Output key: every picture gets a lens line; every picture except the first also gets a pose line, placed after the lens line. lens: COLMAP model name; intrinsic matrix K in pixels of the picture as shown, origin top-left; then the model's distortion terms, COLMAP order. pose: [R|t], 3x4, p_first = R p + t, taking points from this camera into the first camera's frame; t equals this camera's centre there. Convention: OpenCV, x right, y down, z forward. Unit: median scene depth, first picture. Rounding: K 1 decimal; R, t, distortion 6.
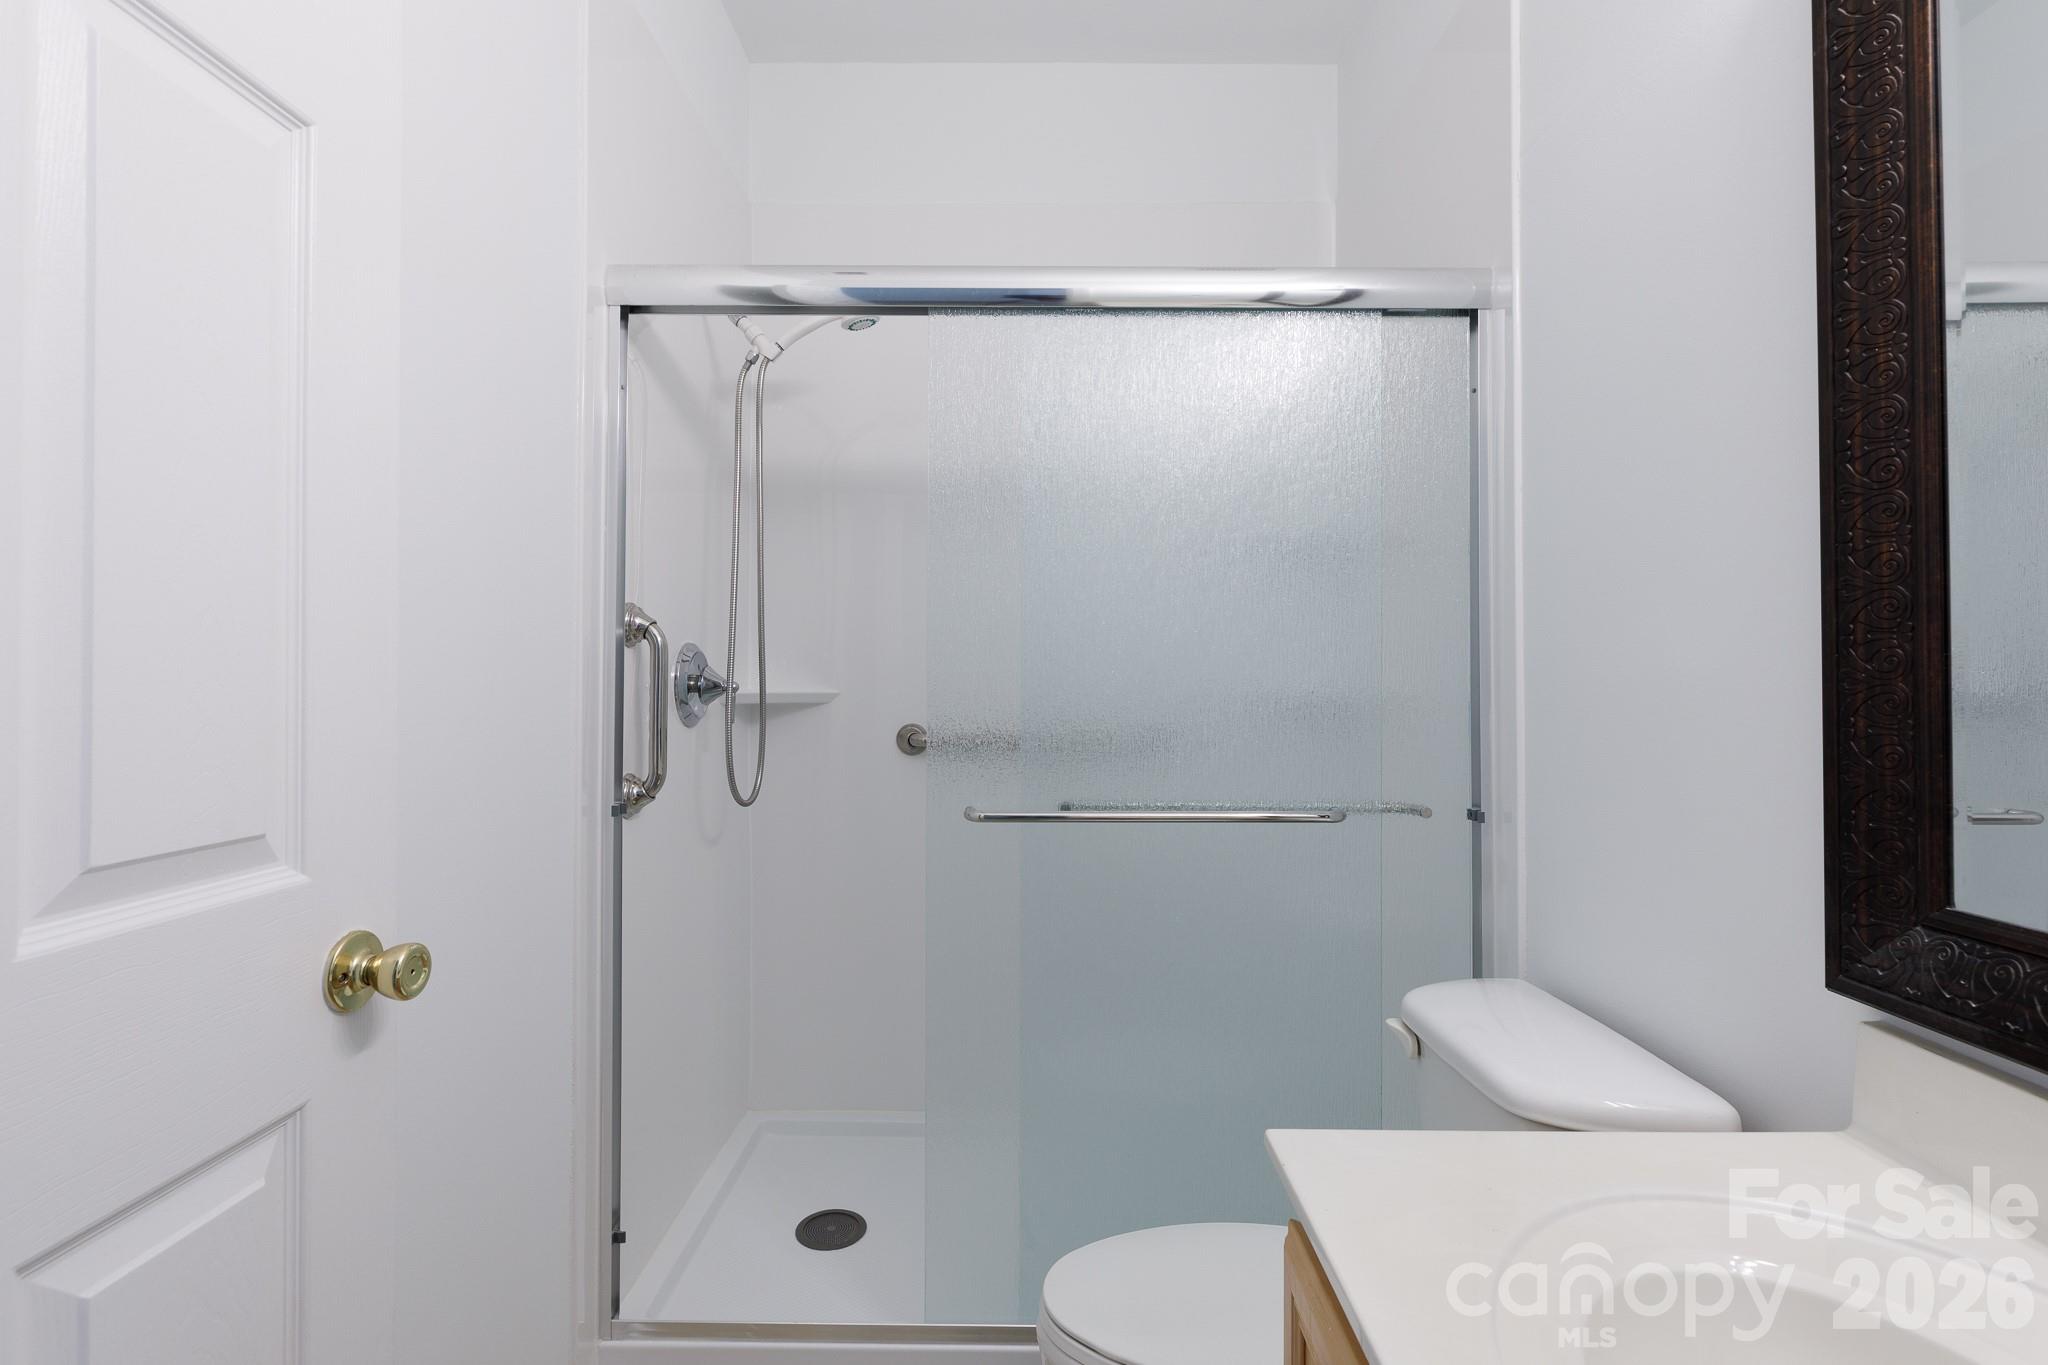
lens RADIAL K [[963.8, 0, 1018.9], [0, 963.8, 660.0], [0, 0, 1]] dist [-0.001622, 0.000166]
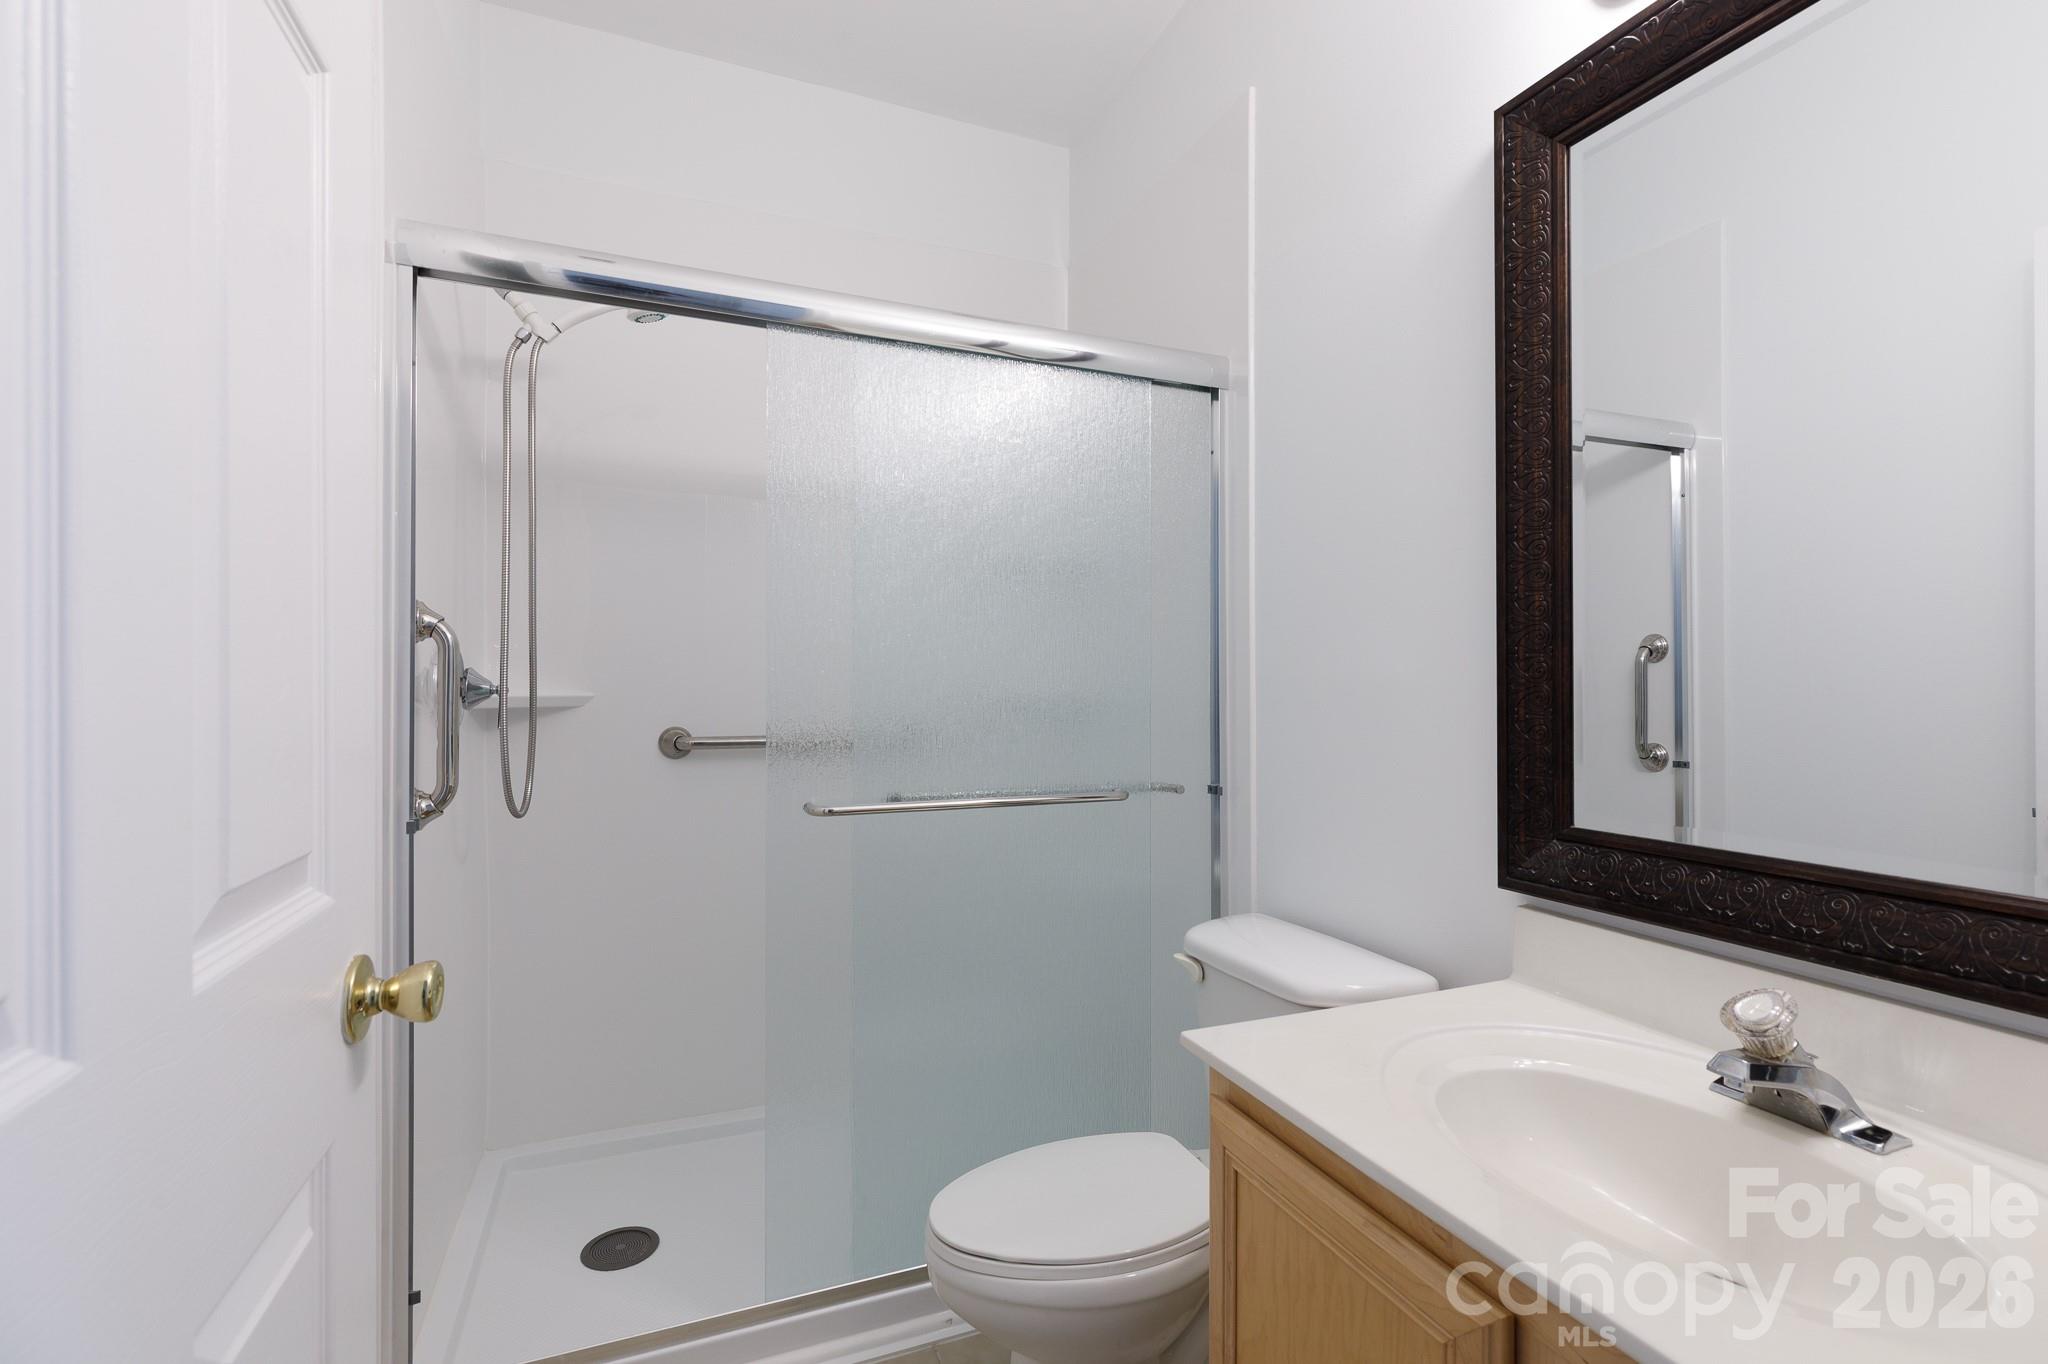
lens RADIAL K [[931.0, 0, 1026.4], [0, 931.0, 672.4], [0, 0, 1]] dist [0.010152, -0.000073]
pose [[0.918136, 0.006962, 0.396205, -0.425828], [-0.009853, 0.999938, 0.005263, 0.003417], [-0.396143, -0.008736, 0.918147, -0.053046]]
